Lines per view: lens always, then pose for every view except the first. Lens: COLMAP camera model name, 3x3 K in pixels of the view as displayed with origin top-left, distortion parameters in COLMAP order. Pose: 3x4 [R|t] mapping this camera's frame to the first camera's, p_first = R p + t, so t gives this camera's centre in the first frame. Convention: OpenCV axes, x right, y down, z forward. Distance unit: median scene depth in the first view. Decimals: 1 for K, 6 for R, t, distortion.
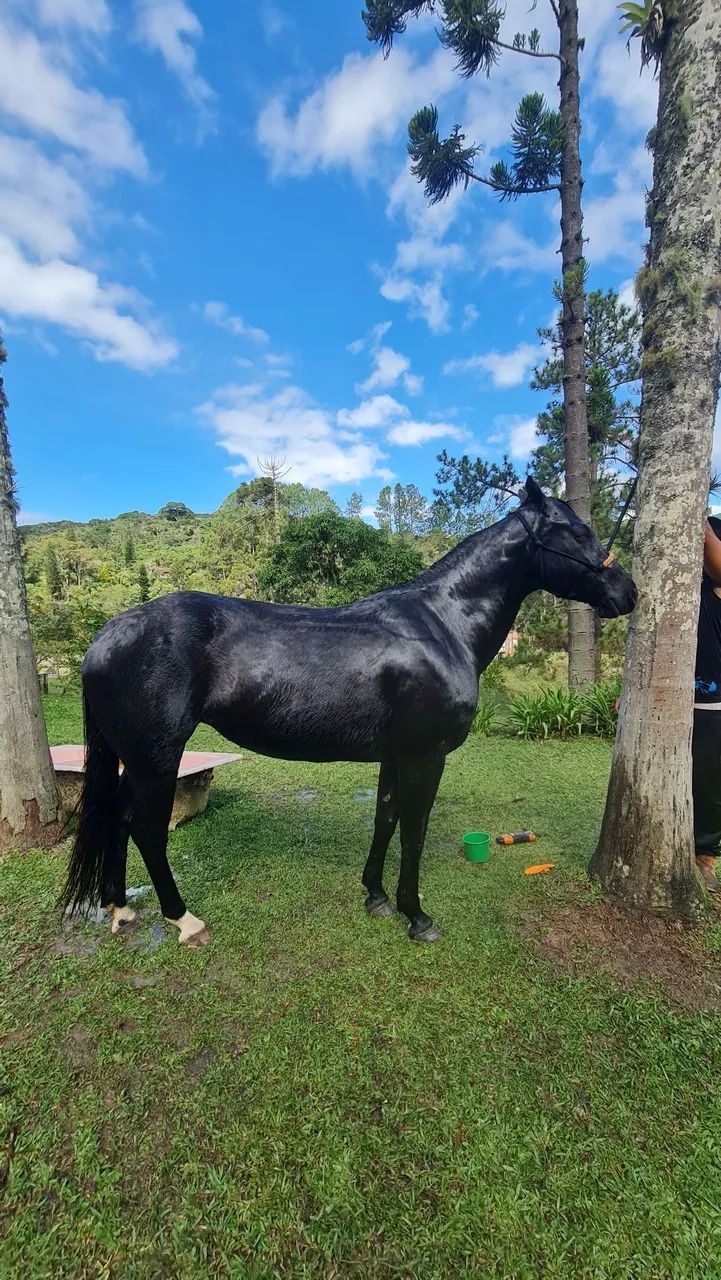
lens RADIAL K [[523.1, 0, 364.5], [0, 523.1, 639.4], [0, 0, 1]] dist [-0.003139, 0.004011]
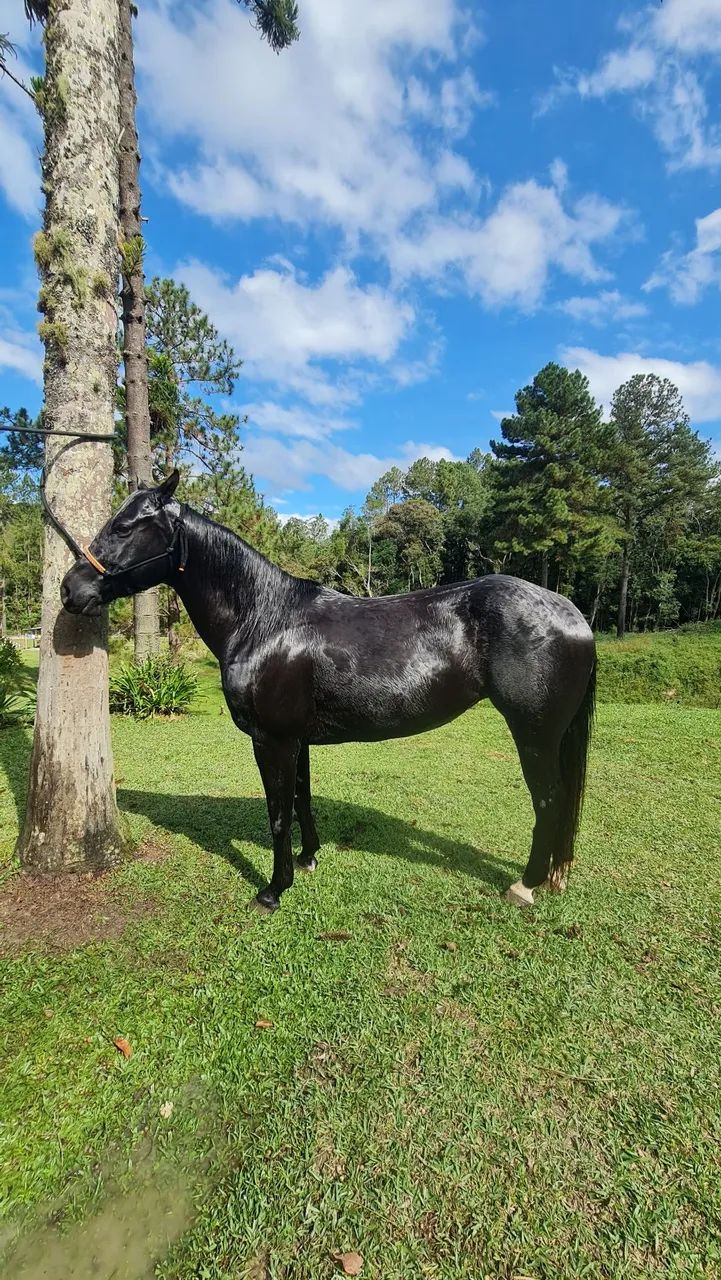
lens RADIAL K [[522.1, 0, 360.5], [0, 522.1, 640.0], [0, 0, 1]] dist [-0.000039, 0.000425]
pose [[0.738952, -0.020521, 0.673445, 0.289242], [0.001078, 0.999571, 0.029276, 0.032256], [-0.673757, -0.020908, 0.738657, -0.153716]]
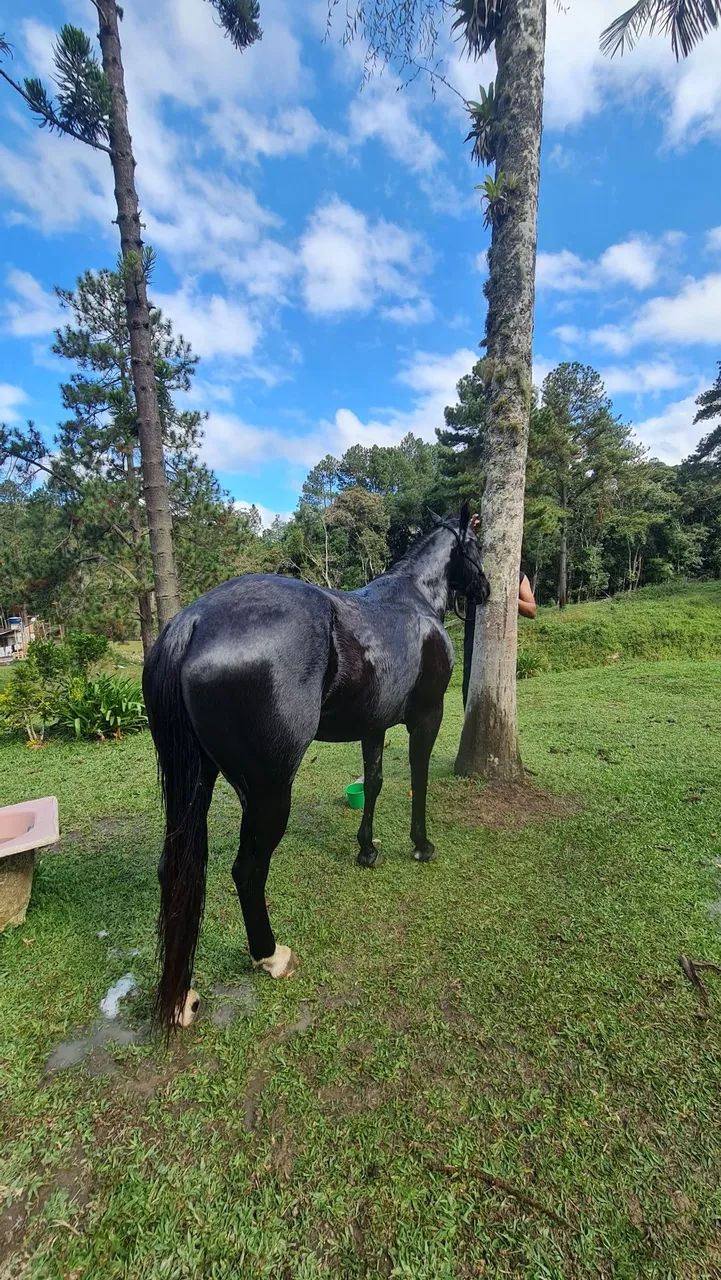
lens RADIAL K [[523.1, 0, 364.5], [0, 523.1, 639.4], [0, 0, 1]] dist [-0.003139, 0.004011]
pose [[0.643828, -0.088095, 0.760082, -0.878036], [0.070526, 0.995954, 0.055694, -0.020041], [-0.761913, 0.017748, 0.647436, 0.311700]]
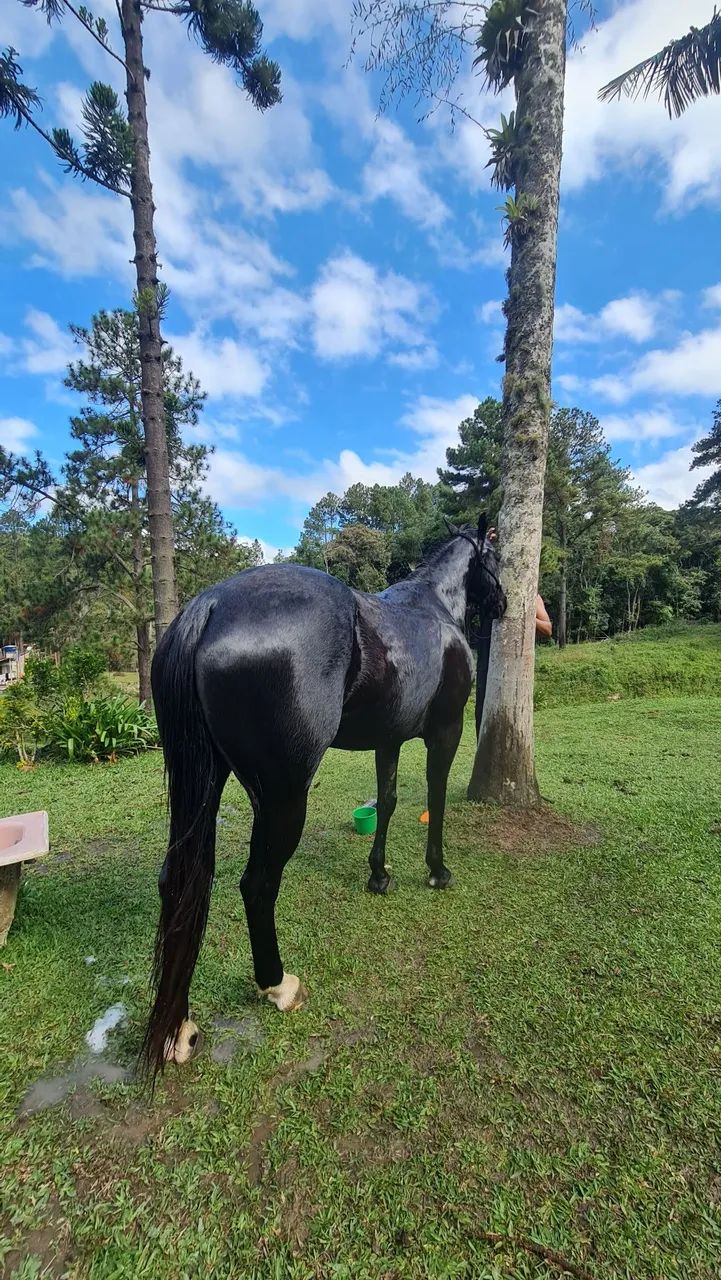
lens RADIAL K [[525.9, 0, 364.7], [0, 525.9, 644.0], [0, 0, 1]] dist [-0.002400, 0.003590]
pose [[0.641791, -0.027940, 0.766371, -0.870310], [0.049594, 0.998756, -0.005121, 0.042013], [-0.765275, 0.041294, 0.642378, 0.375610]]
